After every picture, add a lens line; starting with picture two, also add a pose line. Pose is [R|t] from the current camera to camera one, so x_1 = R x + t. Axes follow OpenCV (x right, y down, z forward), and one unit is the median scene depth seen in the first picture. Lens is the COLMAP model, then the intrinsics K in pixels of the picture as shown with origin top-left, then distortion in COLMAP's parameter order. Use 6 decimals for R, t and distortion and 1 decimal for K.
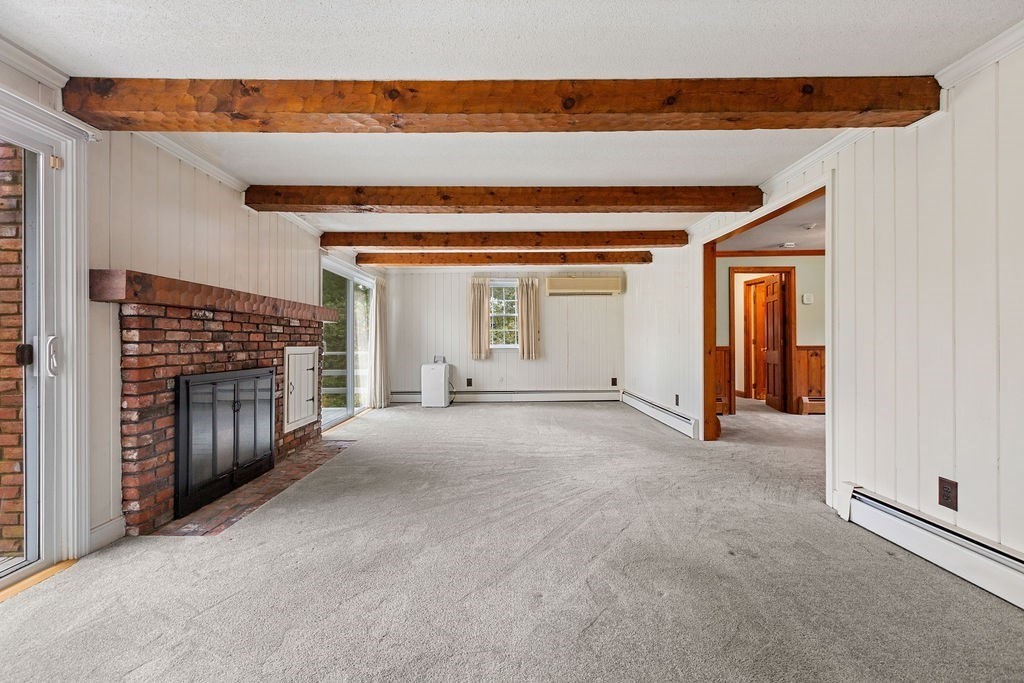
lens RADIAL K [[465.2, 0, 511.5], [0, 465.2, 338.8], [0, 0, 1]] dist [-0.002894, -0.000473]
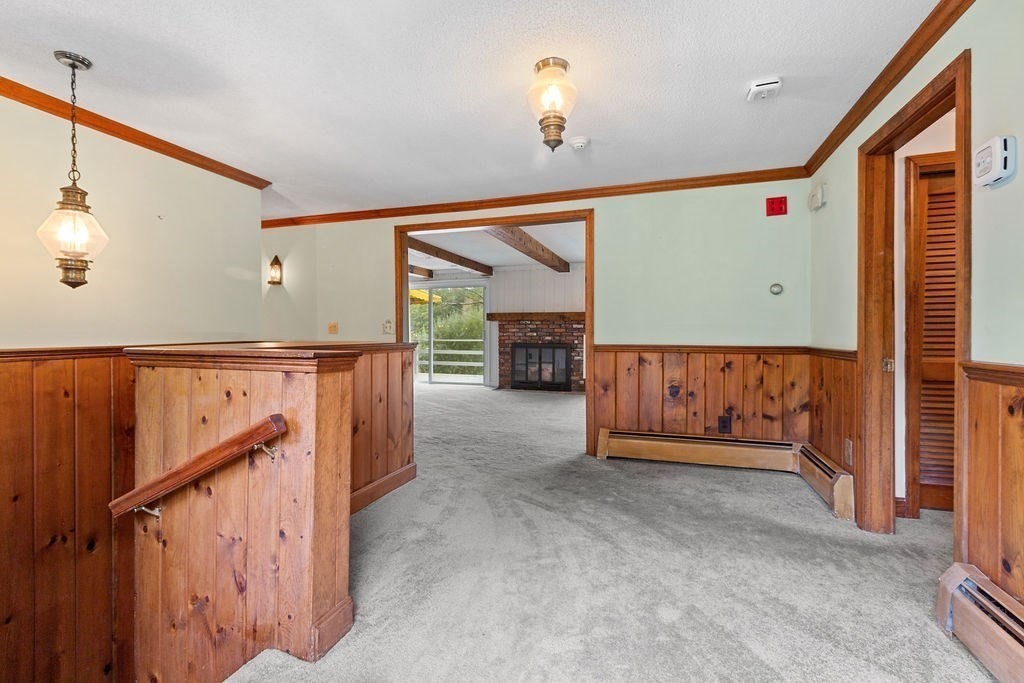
lens RADIAL K [[465.2, 0, 511.1], [0, 465.2, 334.7], [0, 0, 1]] dist [-0.002894, -0.000473]
pose [[-0.322826, 0.008861, -0.946417, 1.951320], [0.001536, 0.999960, 0.008838, -0.002126], [0.946457, 0.001400, -0.322827, 1.759529]]
